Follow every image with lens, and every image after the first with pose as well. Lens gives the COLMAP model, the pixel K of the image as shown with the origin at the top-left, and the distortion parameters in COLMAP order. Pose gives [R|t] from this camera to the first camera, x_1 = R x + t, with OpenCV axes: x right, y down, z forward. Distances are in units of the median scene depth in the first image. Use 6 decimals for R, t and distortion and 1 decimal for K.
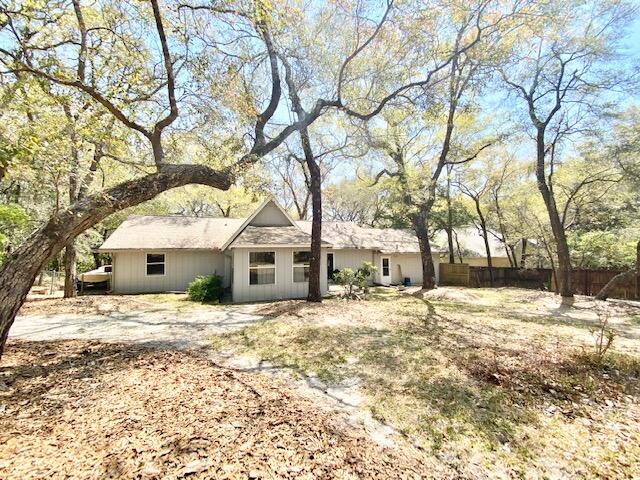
lens RADIAL K [[261.3, 0, 314.6], [0, 261.3, 239.9], [0, 0, 1]] dist [-0.001750, -0.000685]
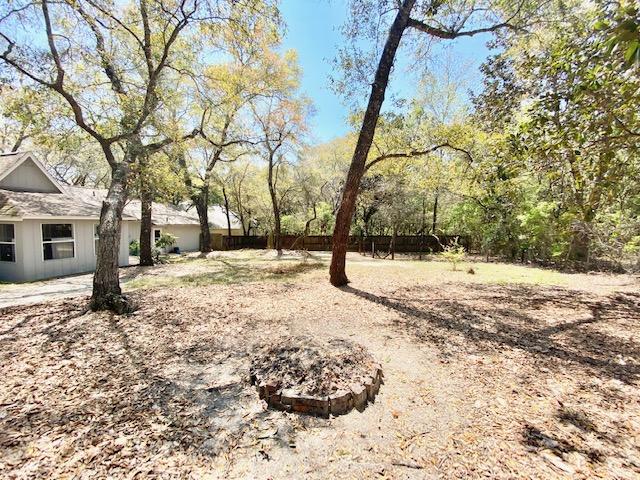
lens RADIAL K [[261.3, 0, 314.6], [0, 261.3, 239.9], [0, 0, 1]] dist [-0.001750, -0.000685]
pose [[0.569387, -0.035419, 0.821306, -0.393580], [-0.056729, 0.994997, 0.082238, -0.025192], [-0.820110, -0.093417, 0.564529, -0.247246]]
